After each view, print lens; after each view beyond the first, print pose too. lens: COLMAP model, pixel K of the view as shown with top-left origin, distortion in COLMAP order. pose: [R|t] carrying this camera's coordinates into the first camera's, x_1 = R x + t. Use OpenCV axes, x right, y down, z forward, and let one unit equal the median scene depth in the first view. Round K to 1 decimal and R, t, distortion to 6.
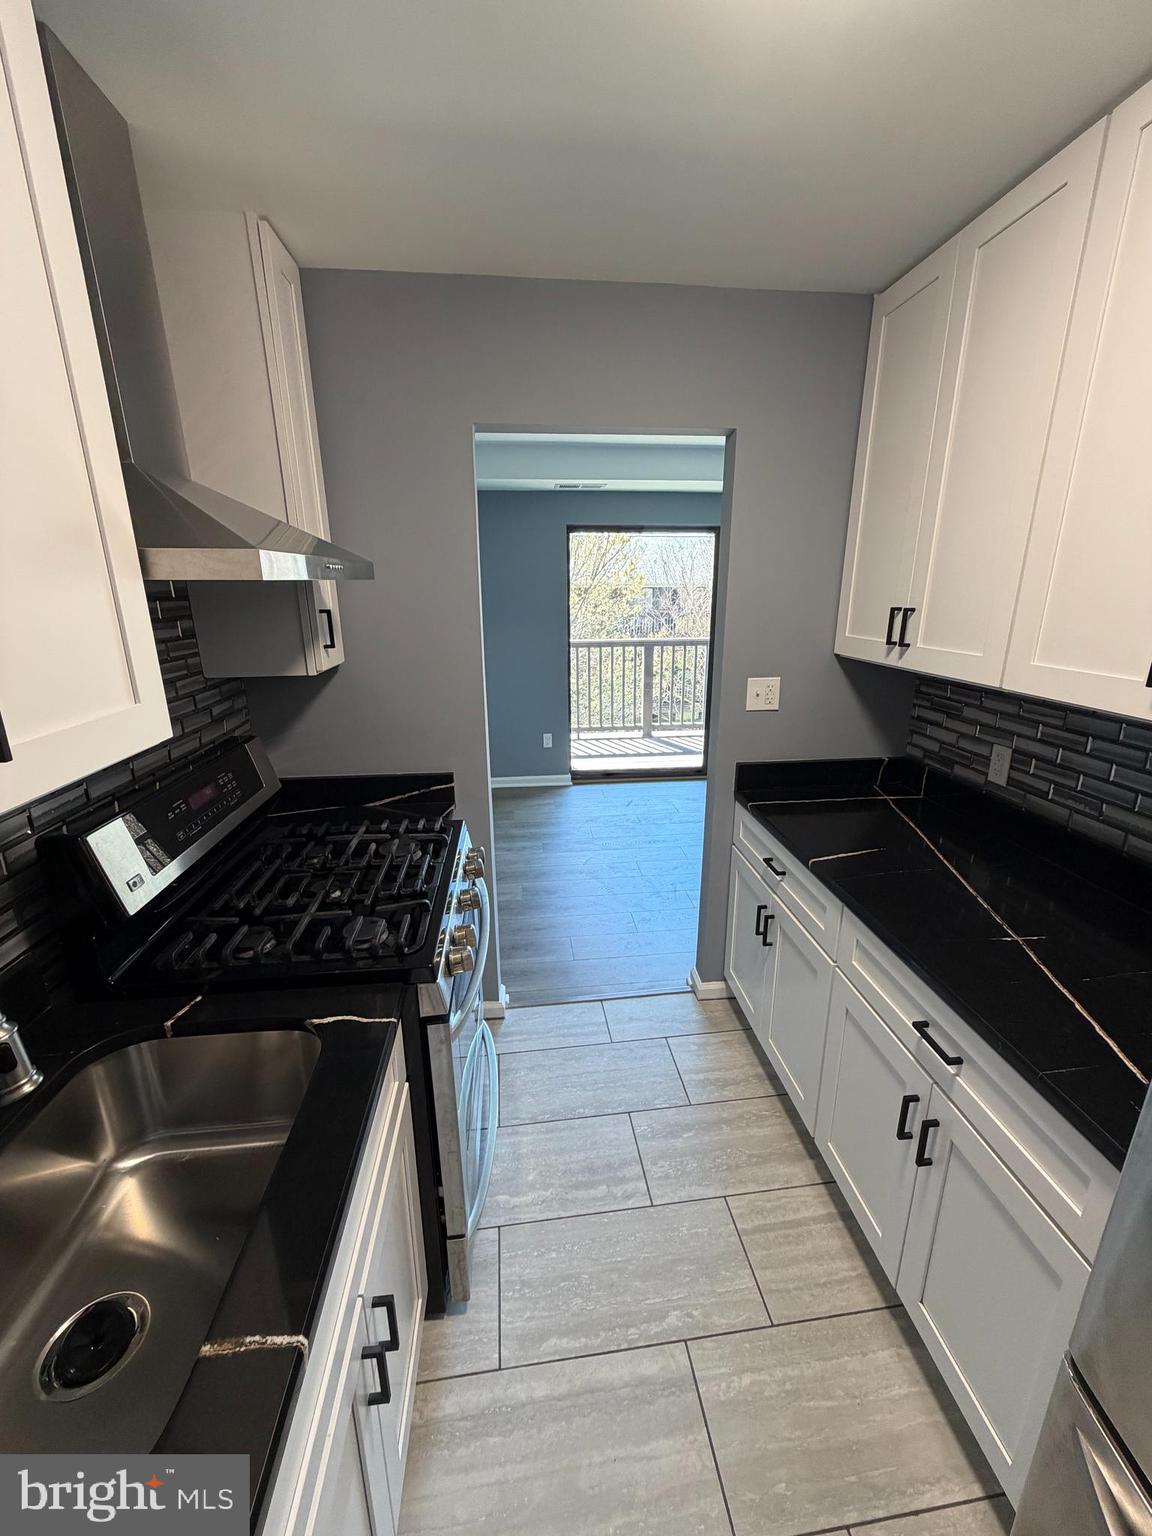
lens RADIAL K [[610.1, 0, 578.8], [0, 610.1, 760.8], [0, 0, 1]] dist [0.001537, -0.000432]
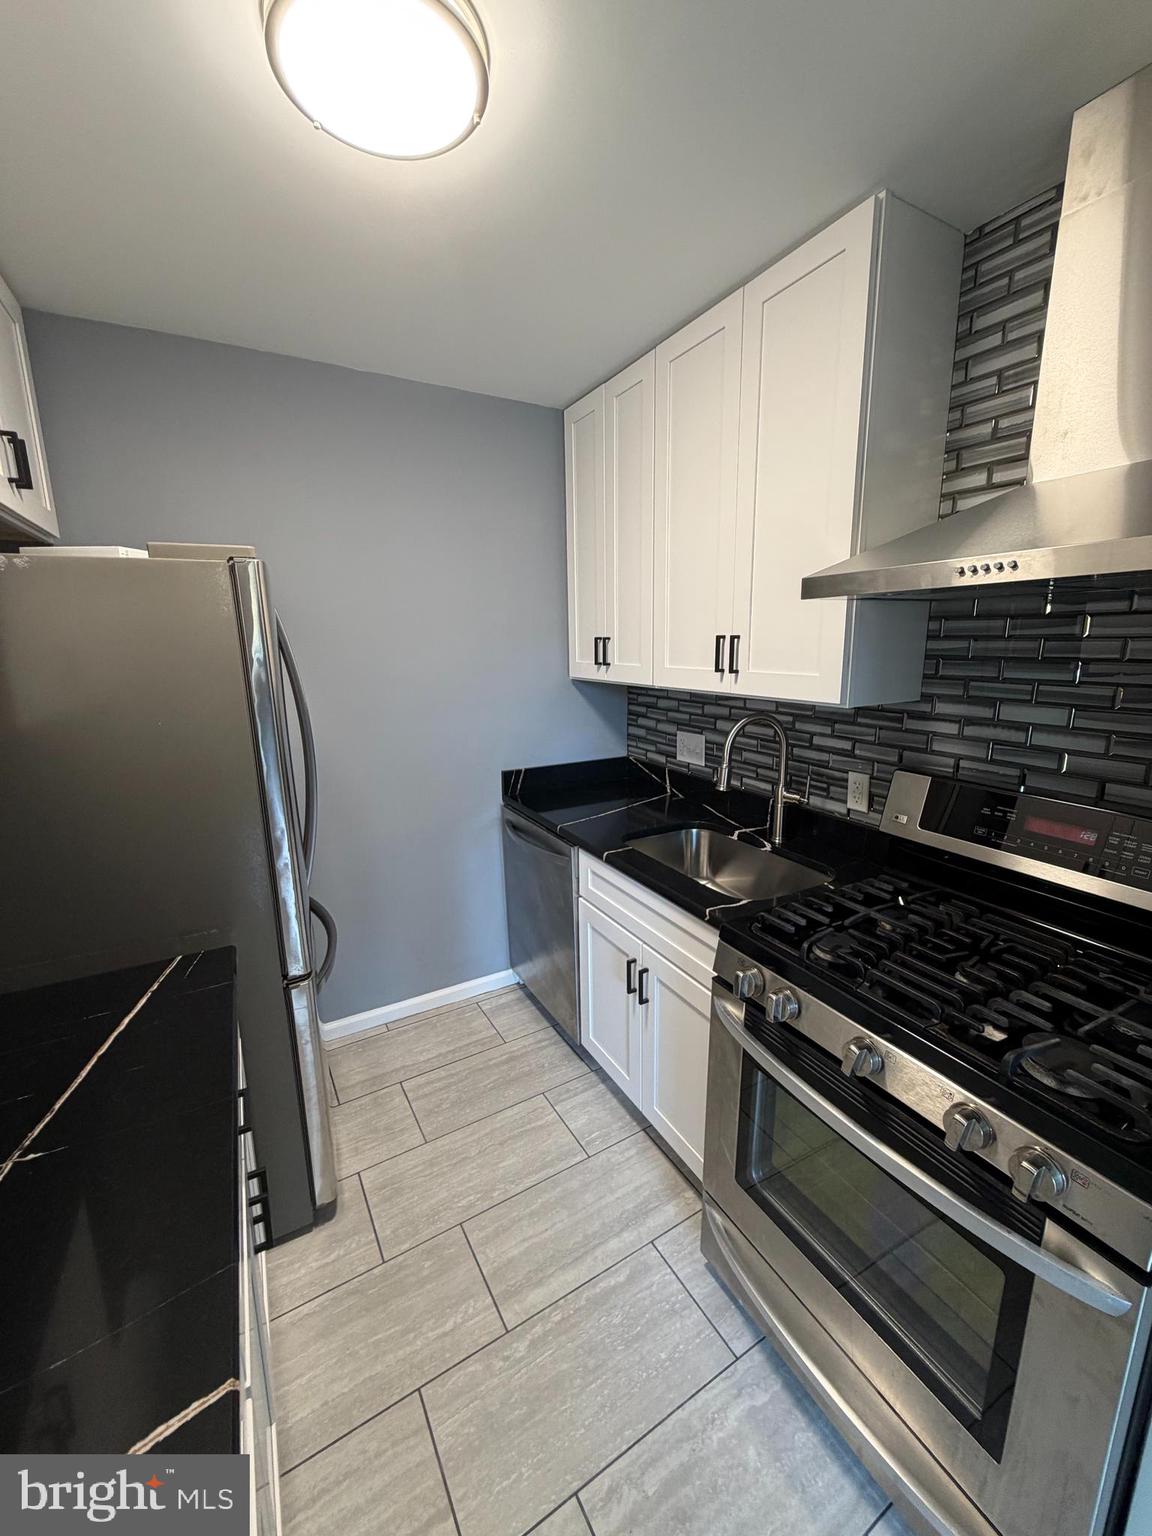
lens RADIAL K [[610.1, 0, 578.8], [0, 610.1, 760.8], [0, 0, 1]] dist [0.001537, -0.000432]
pose [[-0.917577, 0.095016, -0.386037, 0.365529], [-0.093848, 0.891809, 0.442572, -0.368166], [0.386322, 0.442322, -0.809386, 1.438045]]
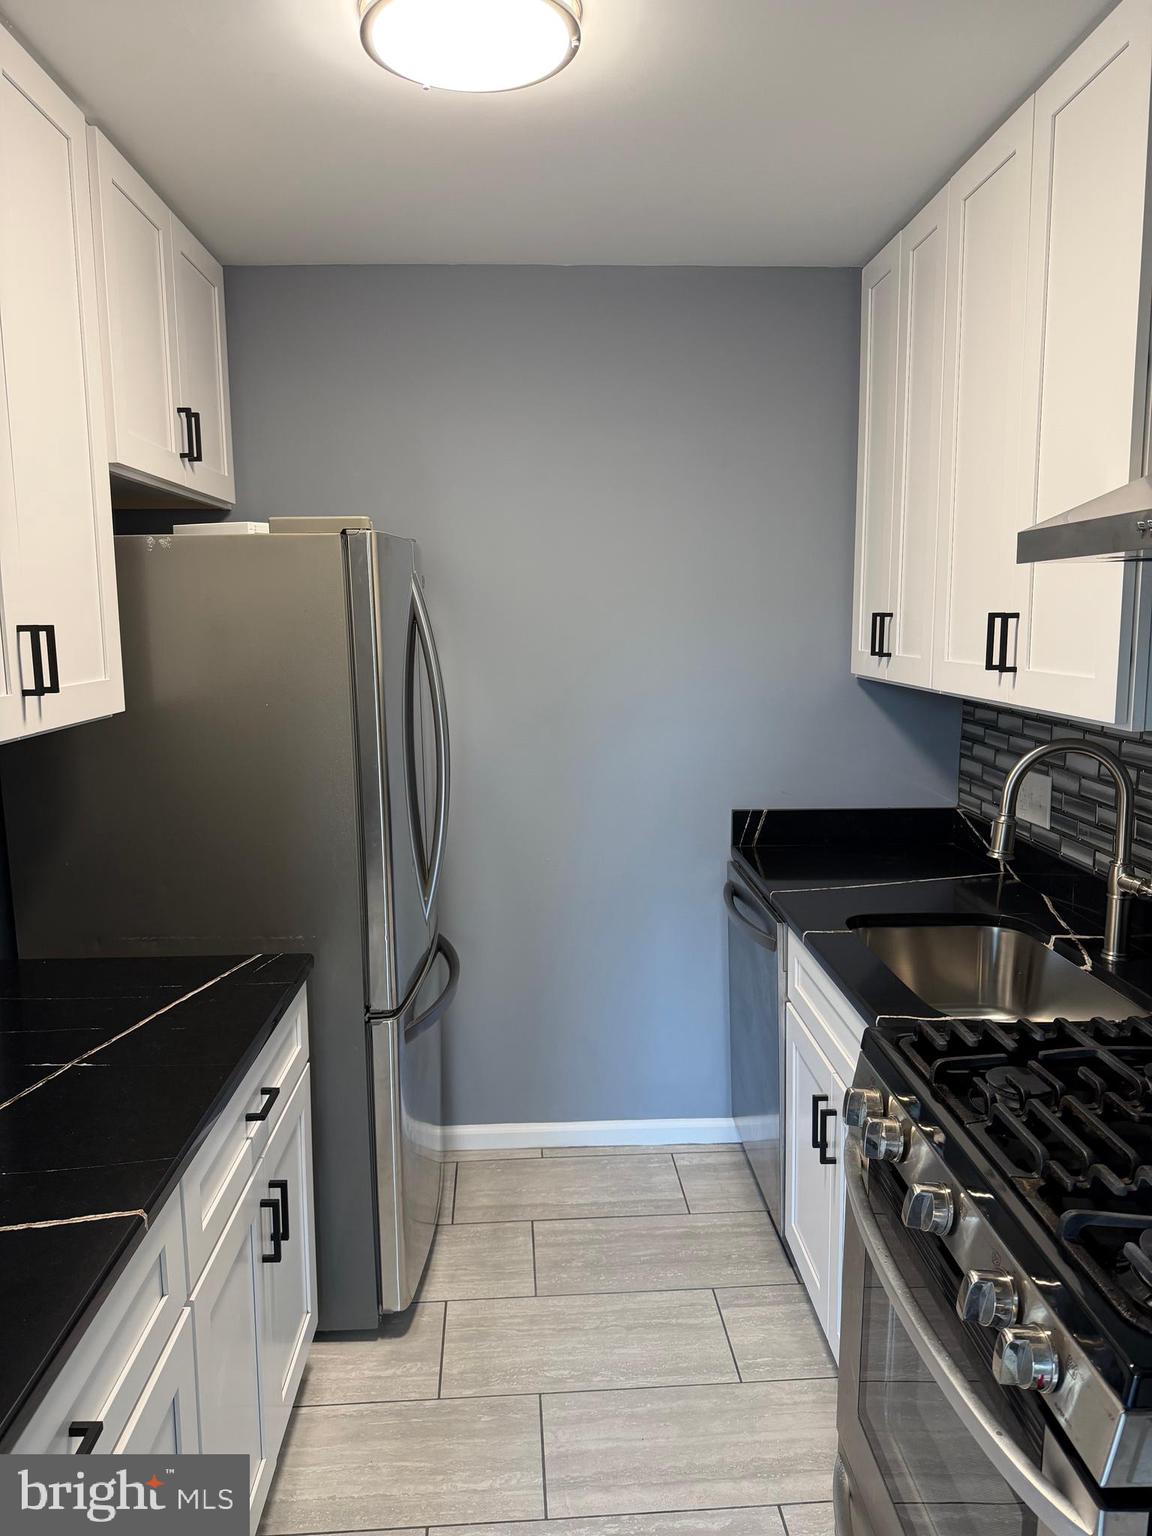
lens RADIAL K [[1081.6, 0, 576.0], [0, 1081.6, 768.0], [0, 0, 1]] dist [0.044623, -0.064734]
pose [[-0.997929, 0.004675, 0.064150, 0.041601], [0.030813, 0.910212, 0.412994, -0.495943], [-0.056460, 0.414115, -0.908472, 1.848049]]
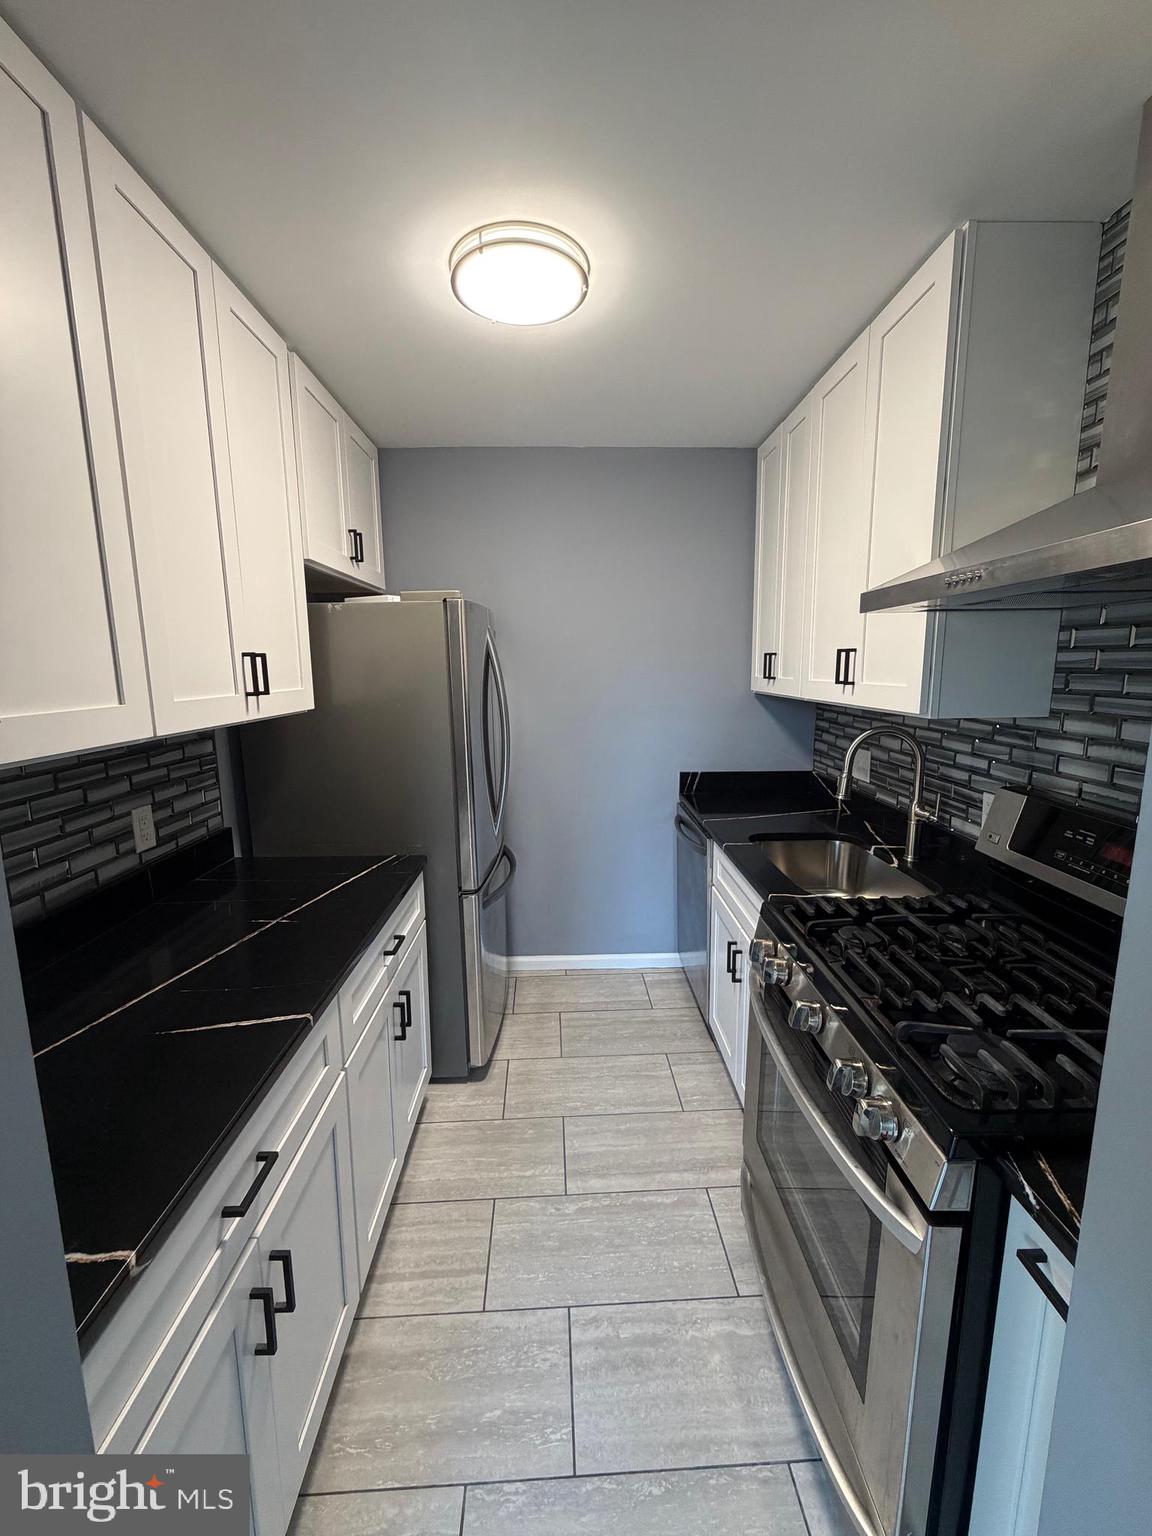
lens RADIAL K [[610.1, 0, 578.8], [0, 610.1, 760.8], [0, 0, 1]] dist [0.001537, -0.000432]
pose [[-0.996846, 0.001451, 0.079347, 0.042048], [0.035100, 0.904785, 0.424421, -0.432239], [-0.071176, 0.425867, -0.901982, 1.759083]]
